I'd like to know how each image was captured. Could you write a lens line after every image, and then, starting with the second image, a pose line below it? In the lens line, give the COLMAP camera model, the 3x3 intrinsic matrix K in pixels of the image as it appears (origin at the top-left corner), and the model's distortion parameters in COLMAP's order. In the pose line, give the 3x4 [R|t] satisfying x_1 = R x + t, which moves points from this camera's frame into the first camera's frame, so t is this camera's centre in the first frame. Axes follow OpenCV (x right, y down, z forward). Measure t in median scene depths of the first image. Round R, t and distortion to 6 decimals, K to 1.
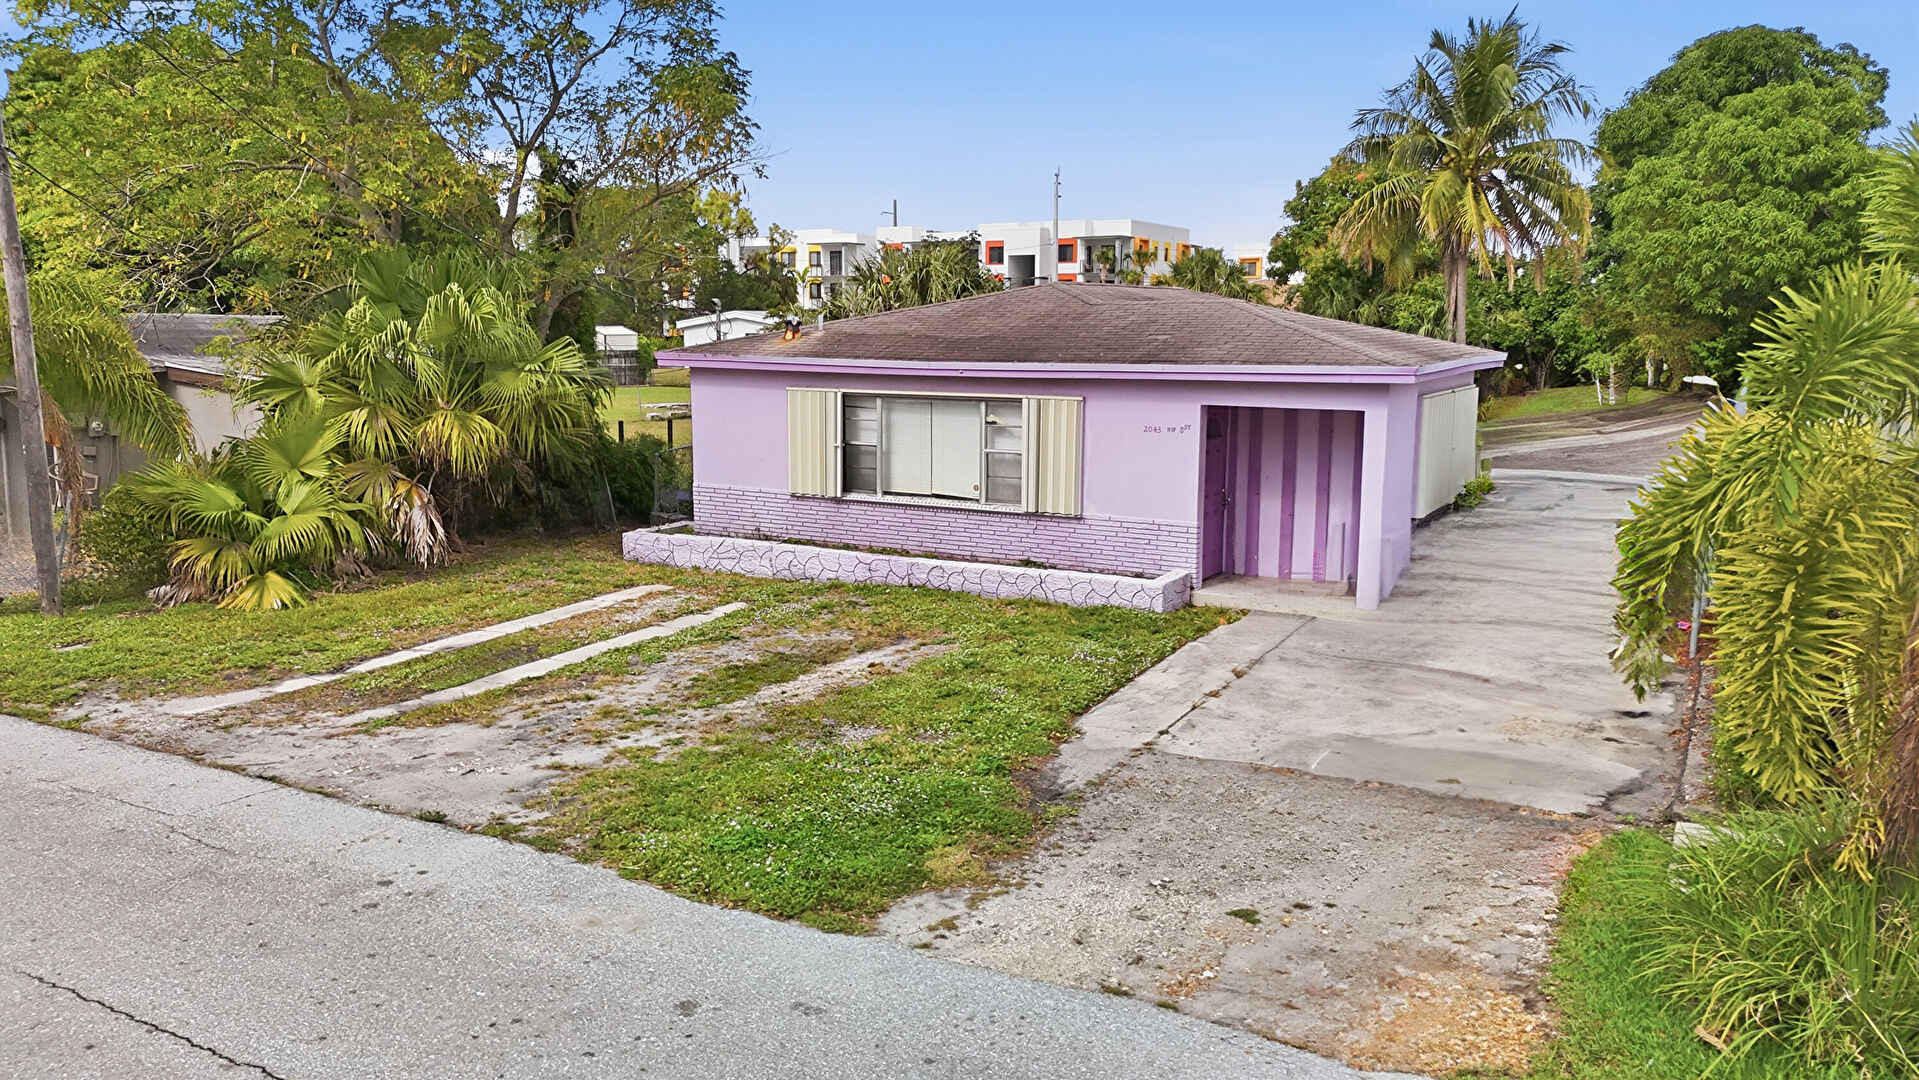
lens RADIAL K [[1404.1, 0, 959.5], [0, 1404.1, 540.0], [0, 0, 1]] dist [0.090369, -0.105815]
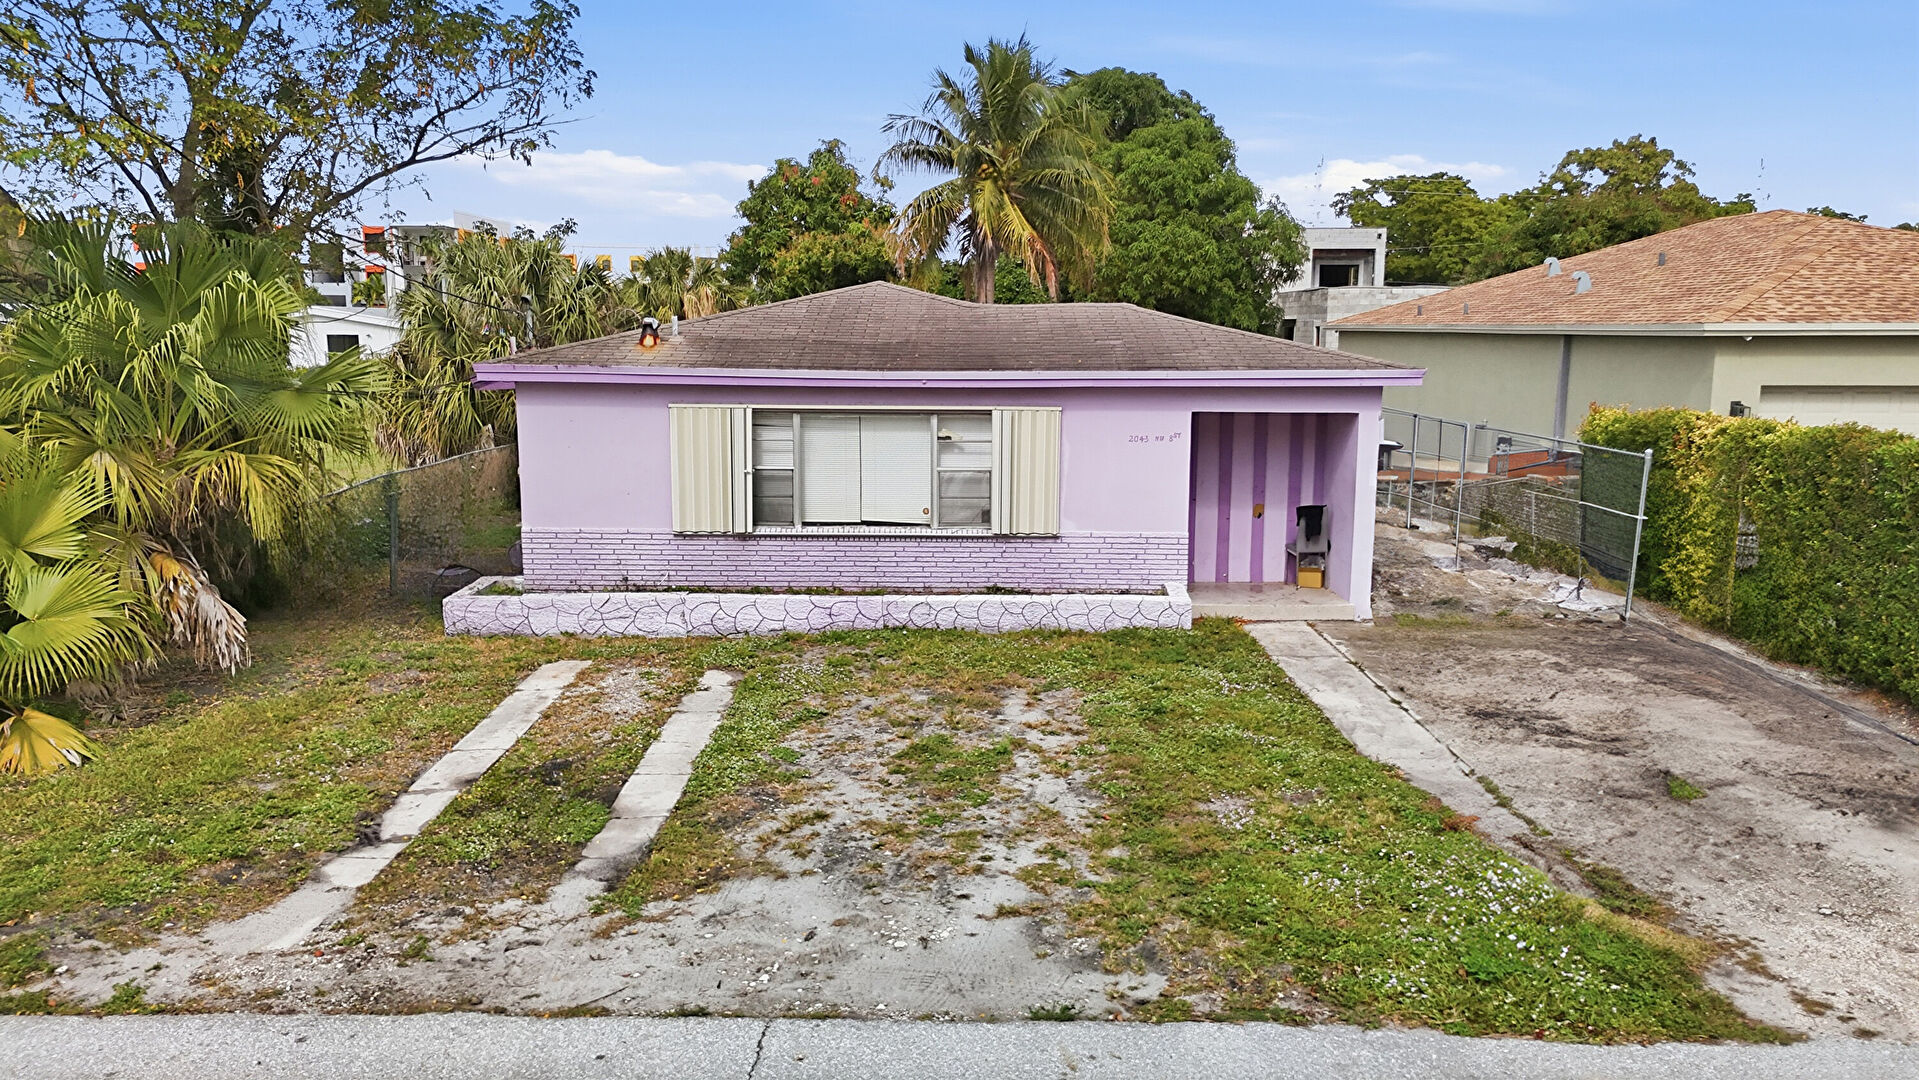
lens RADIAL K [[1404.1, 0, 959.5], [0, 1404.1, 540.0], [0, 0, 1]] dist [0.090369, -0.105815]
pose [[0.873318, -0.073401, 0.481590, -0.409984], [0.073265, 0.997129, 0.019118, -0.035219], [-0.481610, 0.018588, 0.876188, 0.211573]]
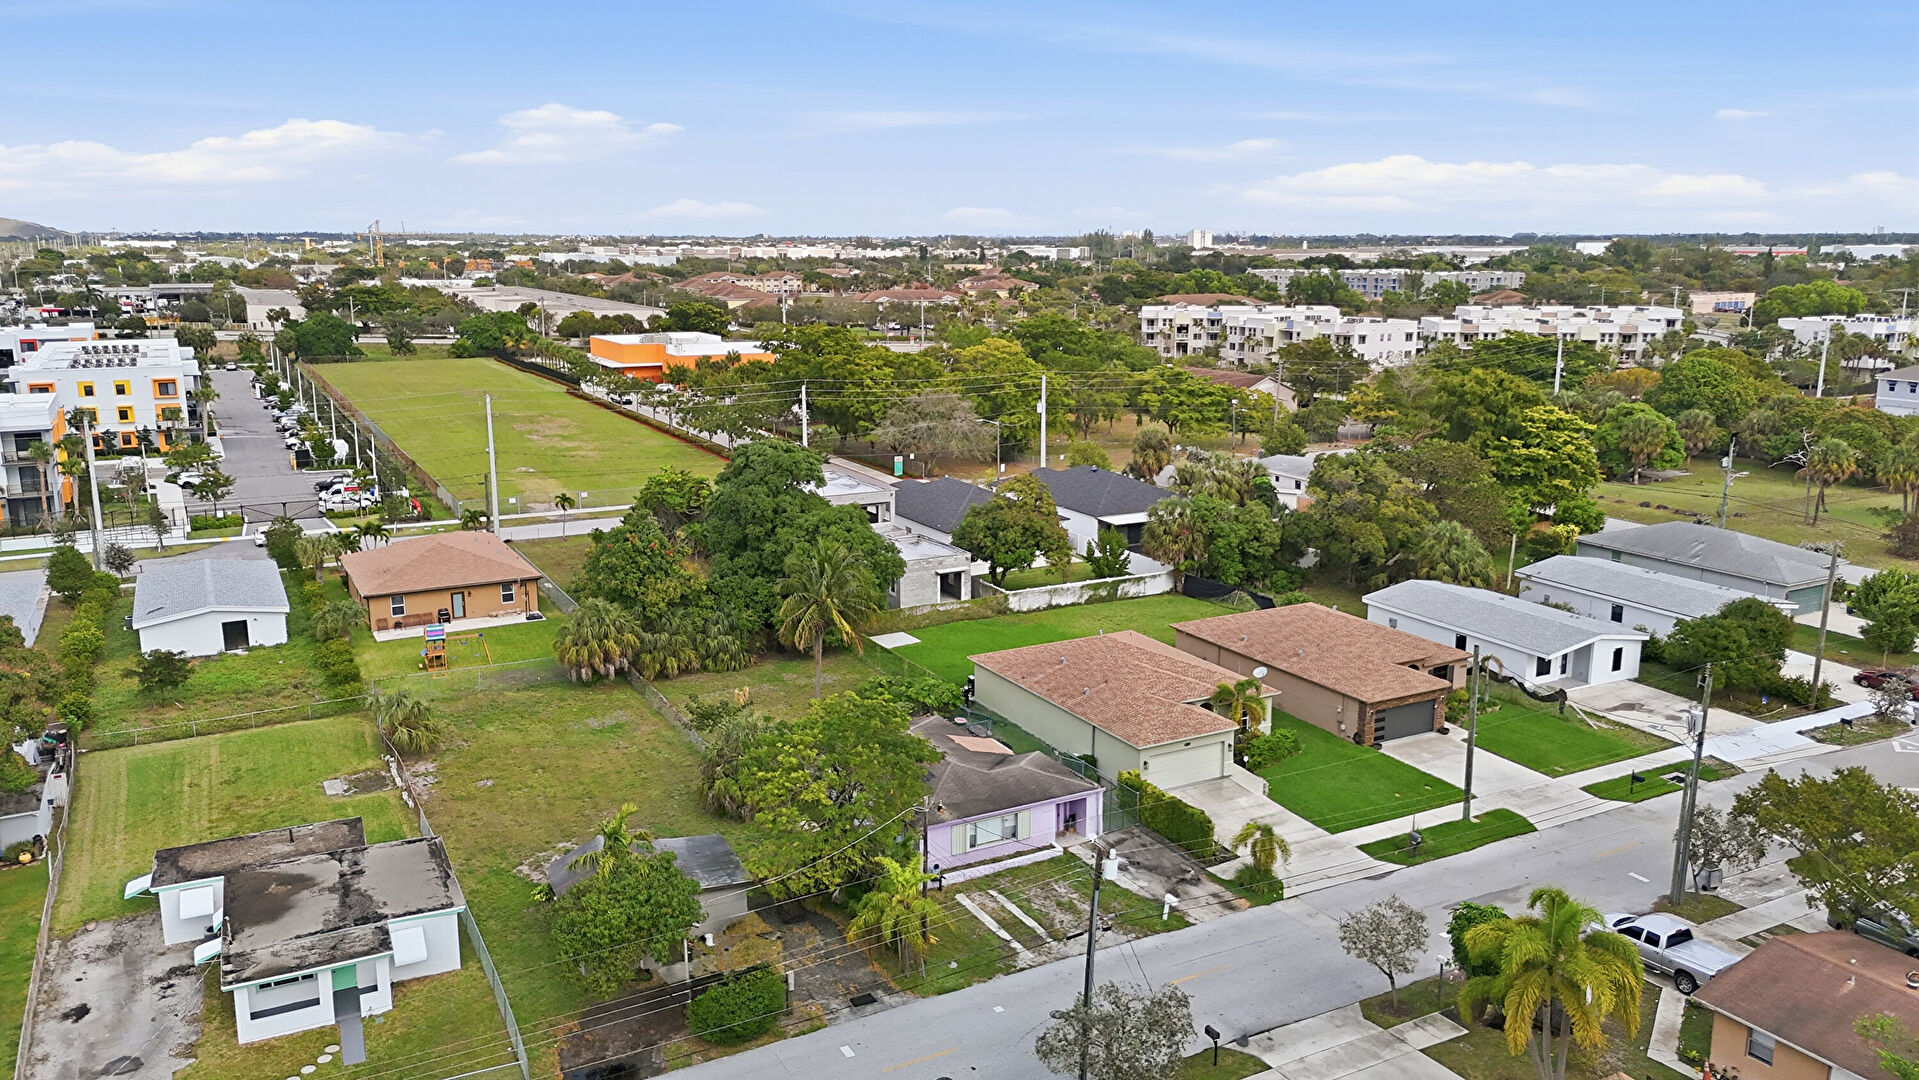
lens RADIAL K [[1404.1, 0, 959.5], [0, 1404.1, 540.0], [0, 0, 1]] dist [0.090369, -0.105815]
pose [[0.532490, -0.182186, 0.826597, -3.120782], [0.131797, 0.982497, 0.131643, -1.373434], [-0.836112, 0.038845, 0.547181, -1.041826]]
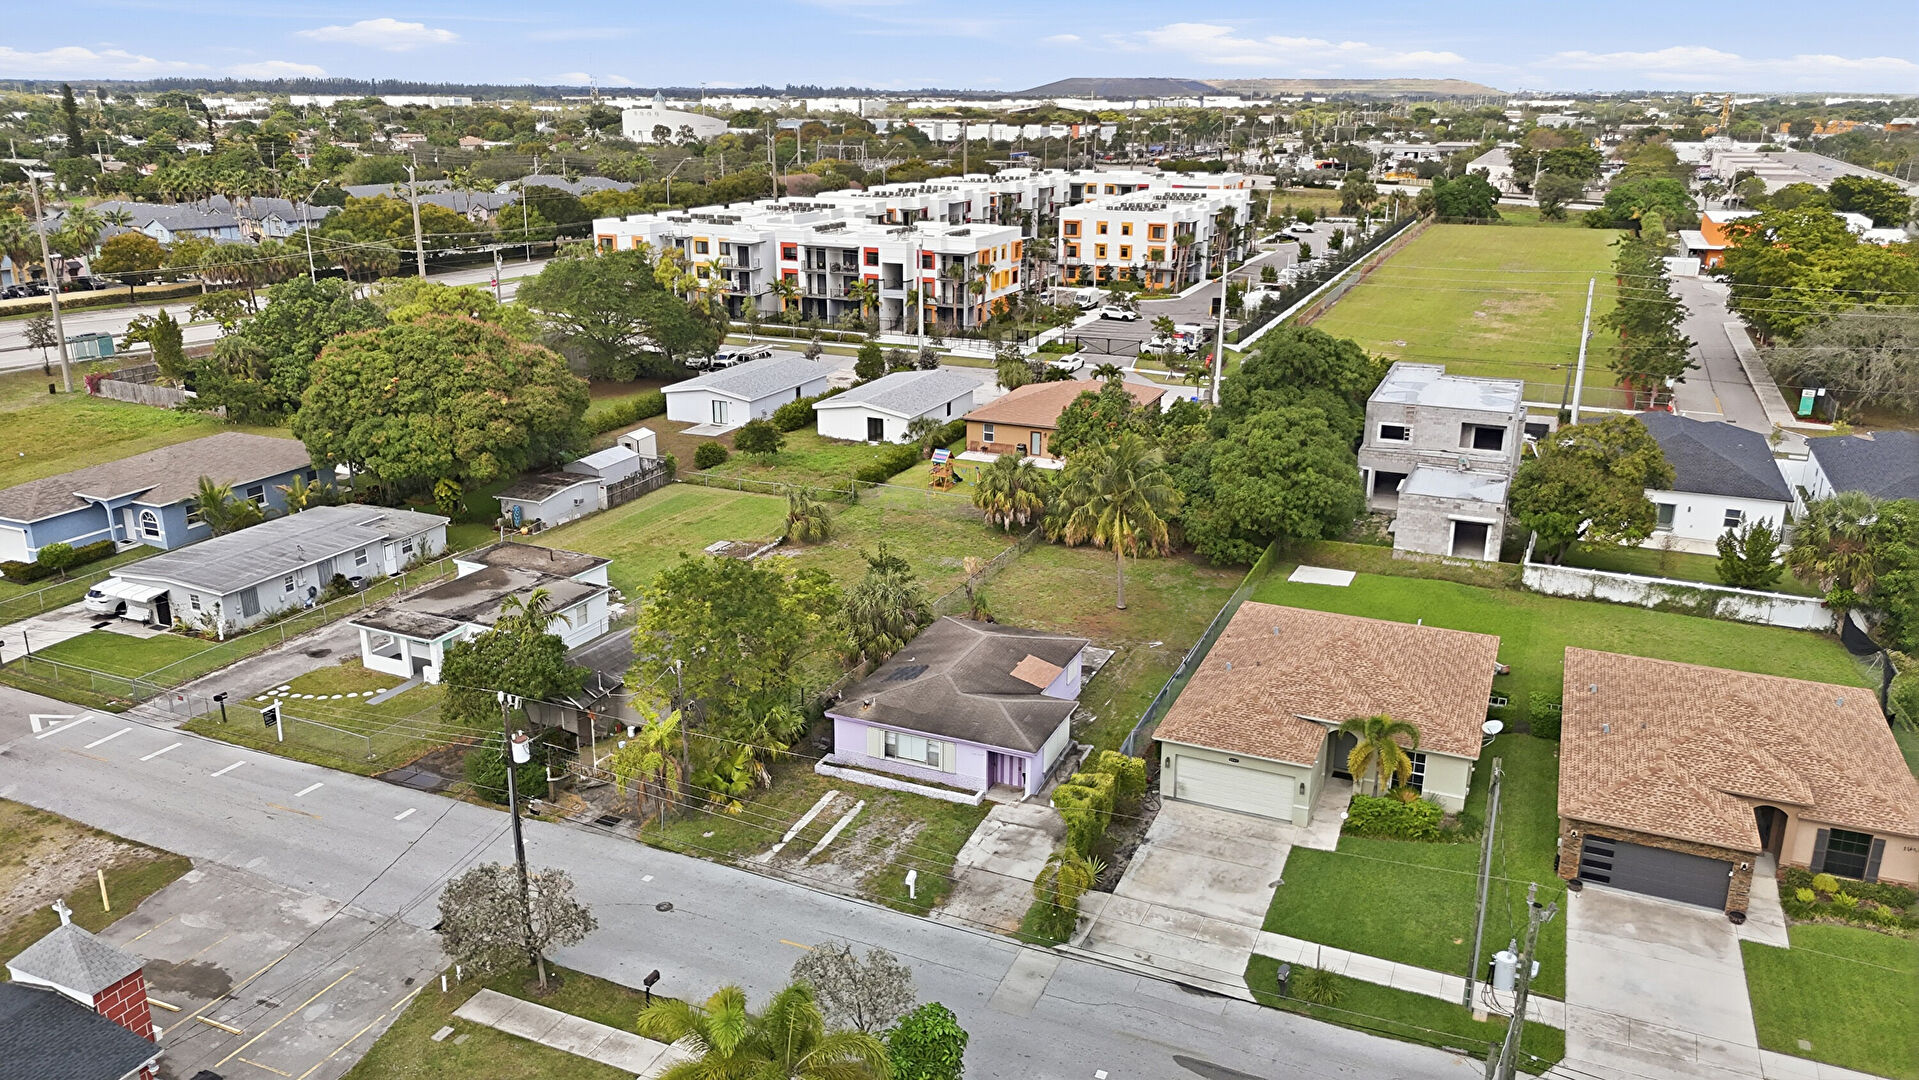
lens RADIAL K [[1404.1, 0, 959.5], [0, 1404.1, 540.0], [0, 0, 1]] dist [0.090369, -0.105815]
pose [[0.994532, -0.028503, 0.100470, -0.246083], [0.012660, 0.987845, 0.154928, -1.152030], [-0.103664, -0.152809, 0.982804, -2.435639]]
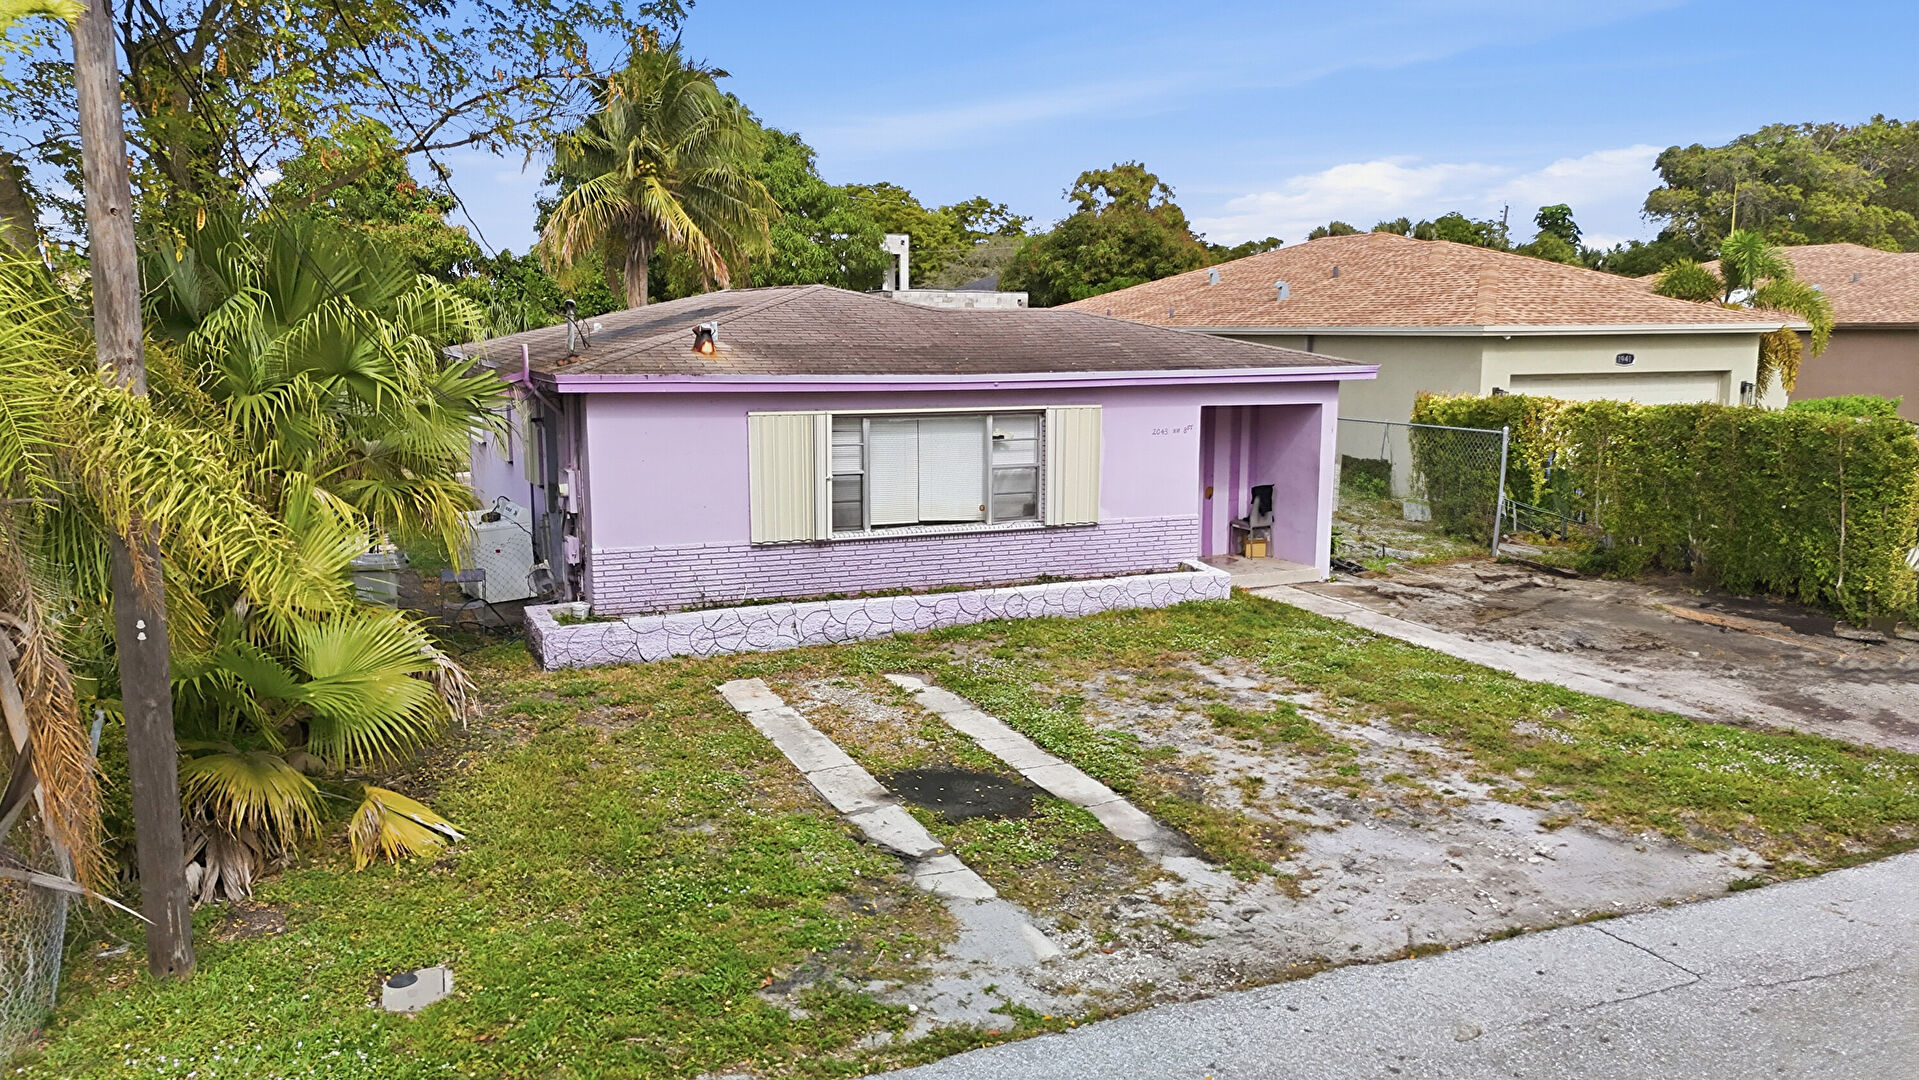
lens RADIAL K [[1404.1, 0, 959.5], [0, 1404.1, 540.0], [0, 0, 1]] dist [0.090369, -0.105815]
pose [[0.601408, -0.123311, 0.789369, -0.751849], [0.122388, 0.990575, 0.061497, -0.077090], [-0.789512, 0.059624, 0.610832, 0.453972]]
